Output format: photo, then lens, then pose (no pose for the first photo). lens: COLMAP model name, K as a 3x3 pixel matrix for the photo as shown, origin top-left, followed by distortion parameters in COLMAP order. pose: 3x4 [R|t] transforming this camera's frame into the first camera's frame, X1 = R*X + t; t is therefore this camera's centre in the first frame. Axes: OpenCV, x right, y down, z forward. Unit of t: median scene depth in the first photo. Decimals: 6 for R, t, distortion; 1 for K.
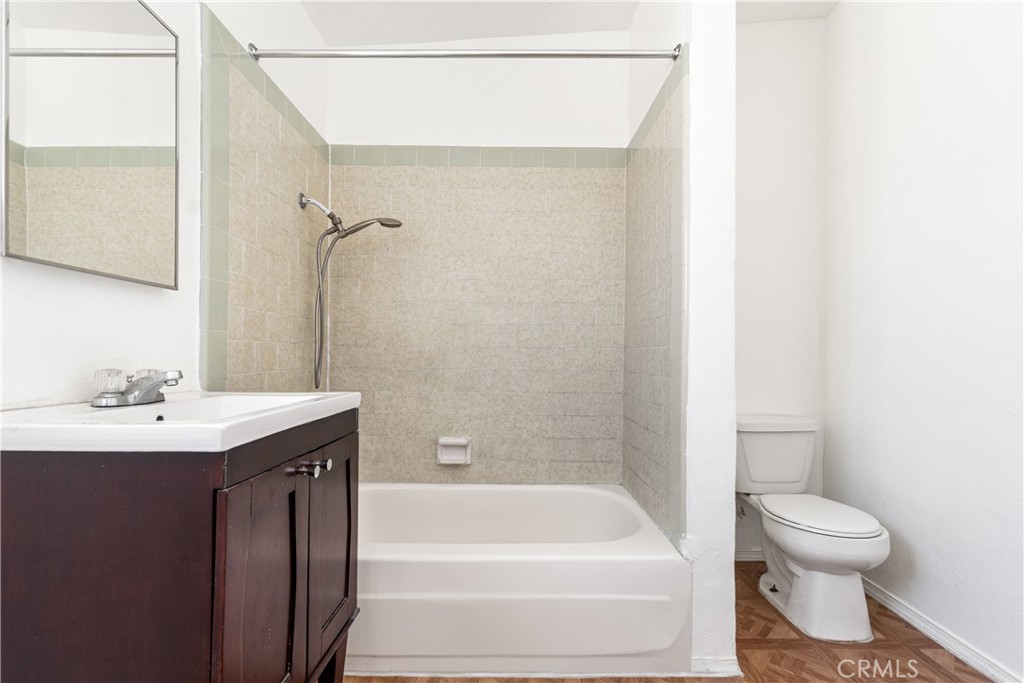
lens RADIAL K [[445.7, 0, 512.8], [0, 445.7, 346.7], [0, 0, 1]] dist [-0.010713, 0.002405]
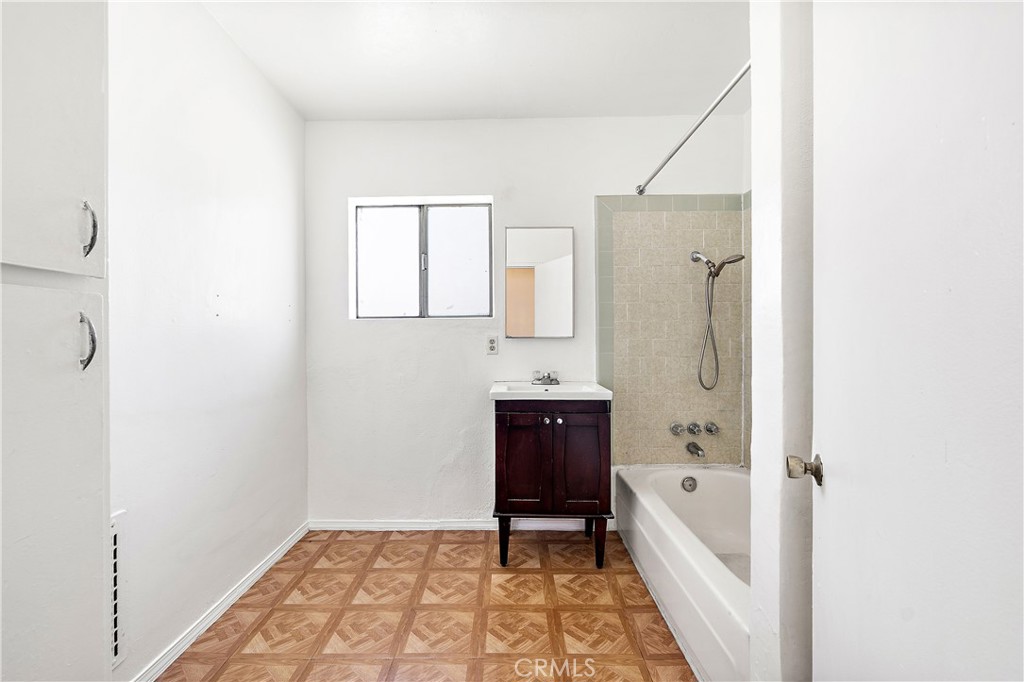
lens RADIAL K [[445.7, 0, 511.3], [0, 445.7, 341.4], [0, 0, 1]] dist [-0.010713, 0.002405]
pose [[-0.011815, 0.004835, -0.999919, 1.201091], [0.021822, 0.999751, 0.004576, -0.095199], [0.999692, -0.021766, -0.011917, 0.532220]]
